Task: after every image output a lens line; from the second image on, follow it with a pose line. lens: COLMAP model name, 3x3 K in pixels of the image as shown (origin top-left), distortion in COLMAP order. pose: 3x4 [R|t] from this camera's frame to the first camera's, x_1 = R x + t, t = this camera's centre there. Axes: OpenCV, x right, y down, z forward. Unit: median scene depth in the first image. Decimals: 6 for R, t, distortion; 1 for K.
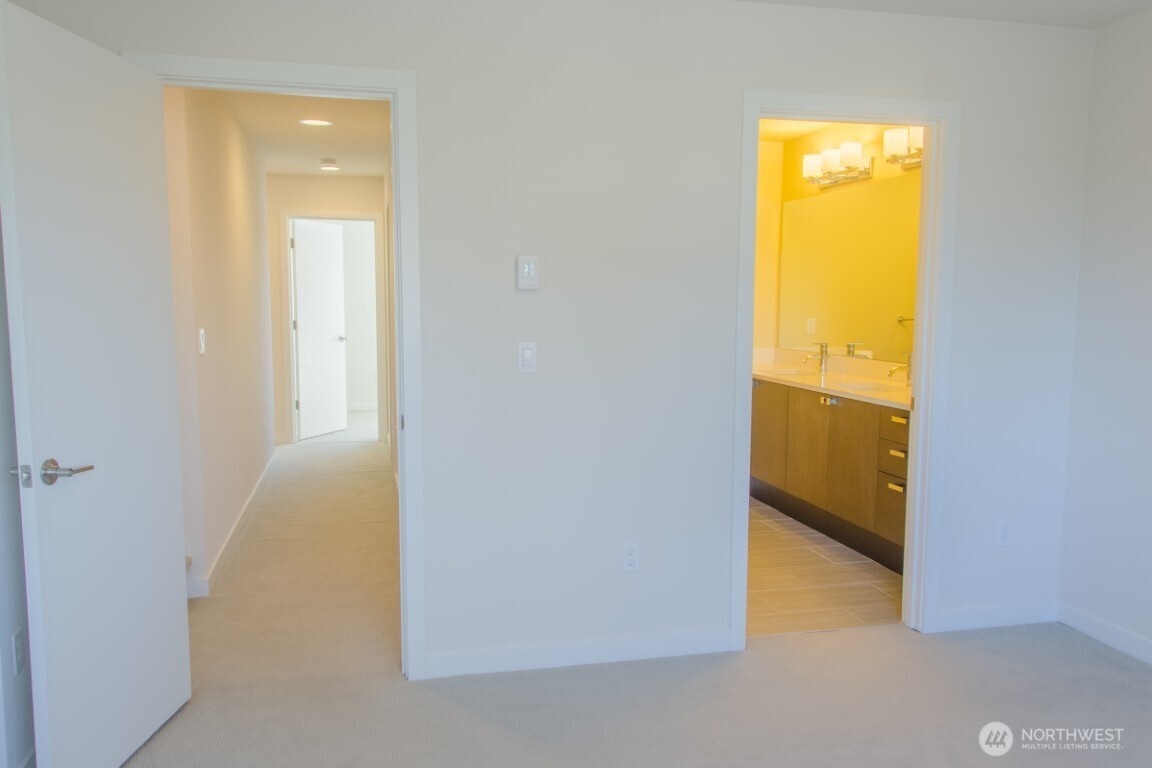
lens RADIAL K [[883.8, 0, 574.9], [0, 883.8, 395.8], [0, 0, 1]] dist [0.028415, -0.007316]
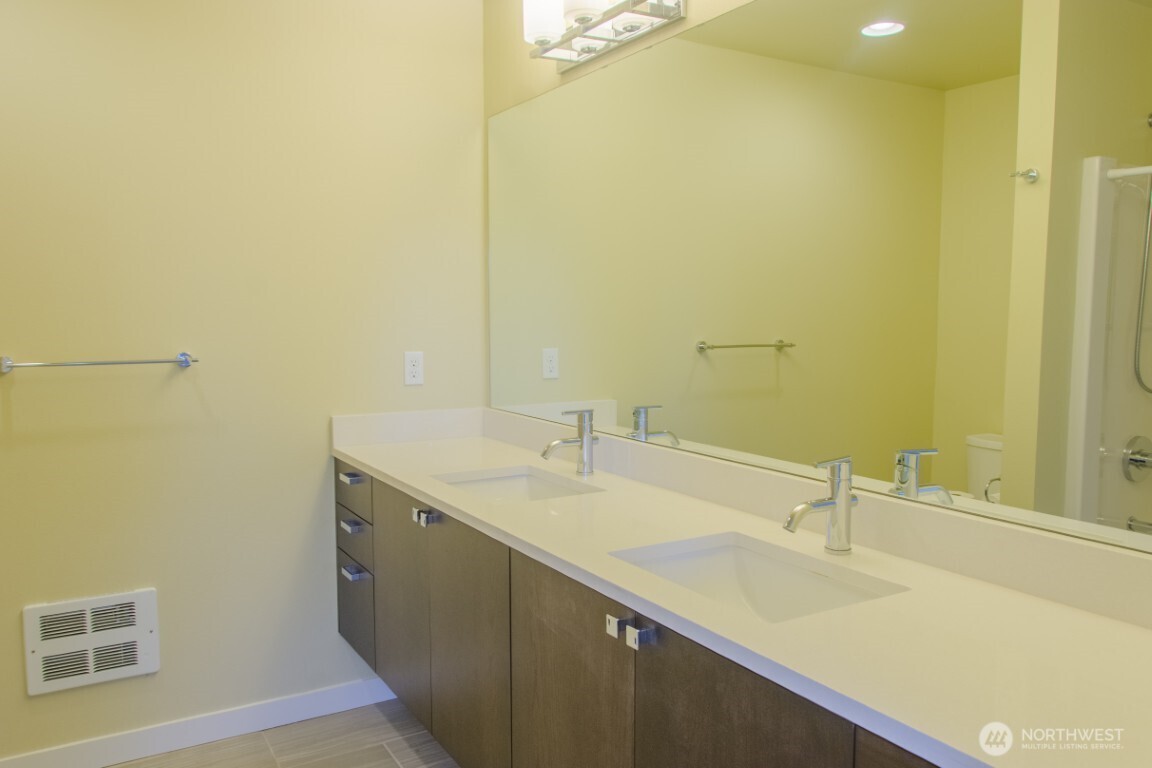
lens RADIAL K [[871.5, 0, 579.5], [0, 871.5, 399.6], [0, 0, 1]] dist [-0.004946, -0.001085]
pose [[0.952630, -0.036054, 0.301988, 0.145890], [0.038616, 0.999251, -0.002514, -0.063031], [-0.301671, 0.014056, 0.953309, 0.581331]]
